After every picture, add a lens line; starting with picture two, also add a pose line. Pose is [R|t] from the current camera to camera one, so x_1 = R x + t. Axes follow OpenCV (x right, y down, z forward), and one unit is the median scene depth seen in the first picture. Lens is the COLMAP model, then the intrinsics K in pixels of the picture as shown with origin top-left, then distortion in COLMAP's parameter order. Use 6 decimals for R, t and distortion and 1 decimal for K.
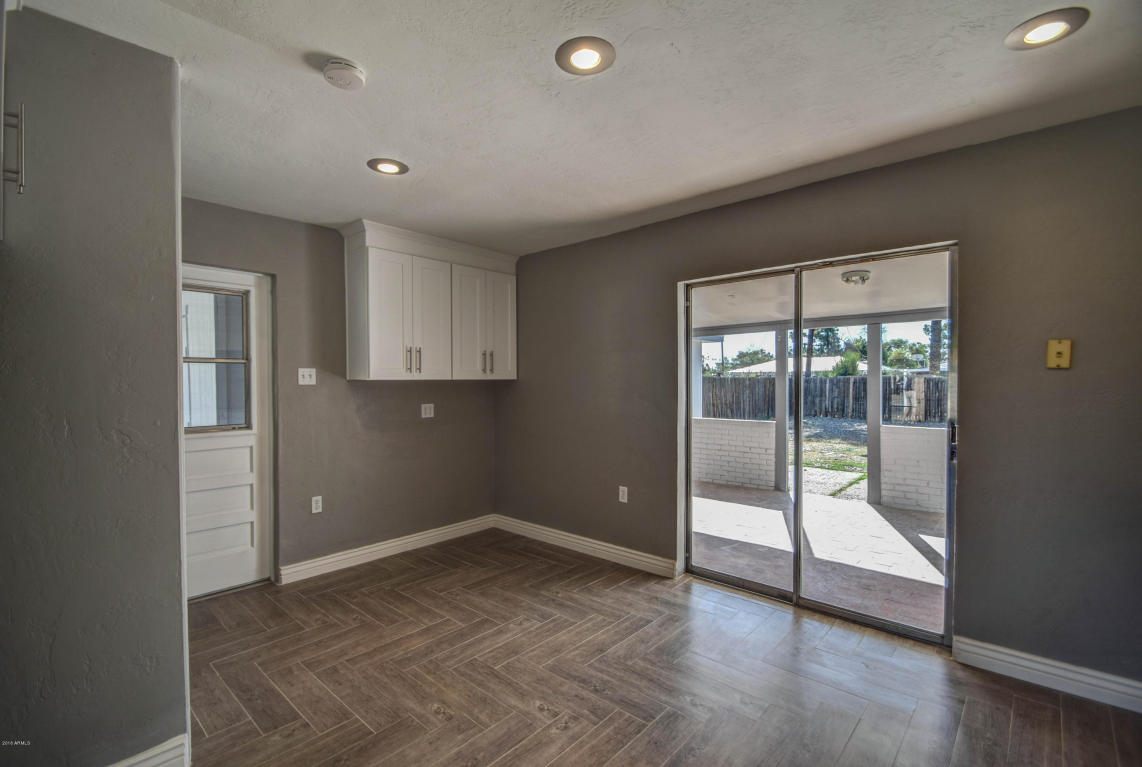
lens RADIAL K [[515.9, 0, 565.8], [0, 515.9, 384.1], [0, 0, 1]] dist [0.003053, 0.000074]
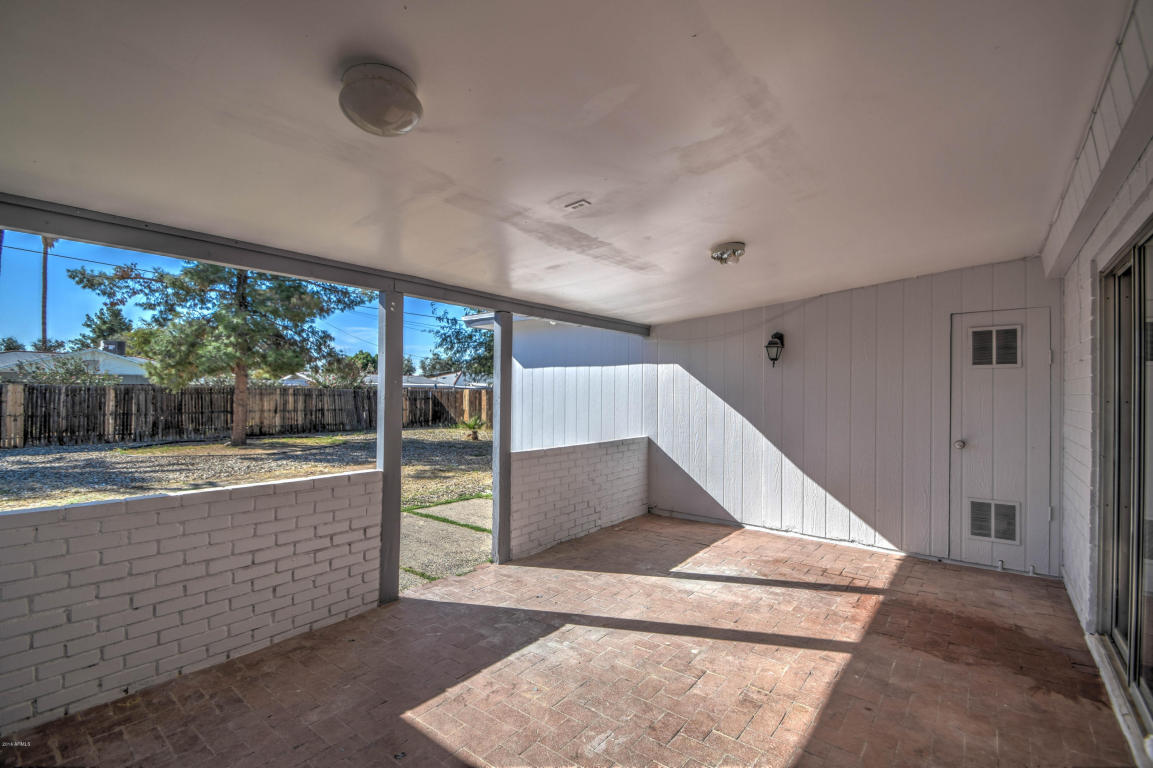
lens RADIAL K [[510.1, 0, 580.2], [0, 510.1, 386.1], [0, 0, 1]] dist [-0.006546, -0.007895]
pose [[-0.070277, 0.015996, 0.997399, -0.038616], [-0.002064, 0.999867, -0.016181, -0.001065], [-0.997525, -0.003195, -0.070235, 0.291225]]
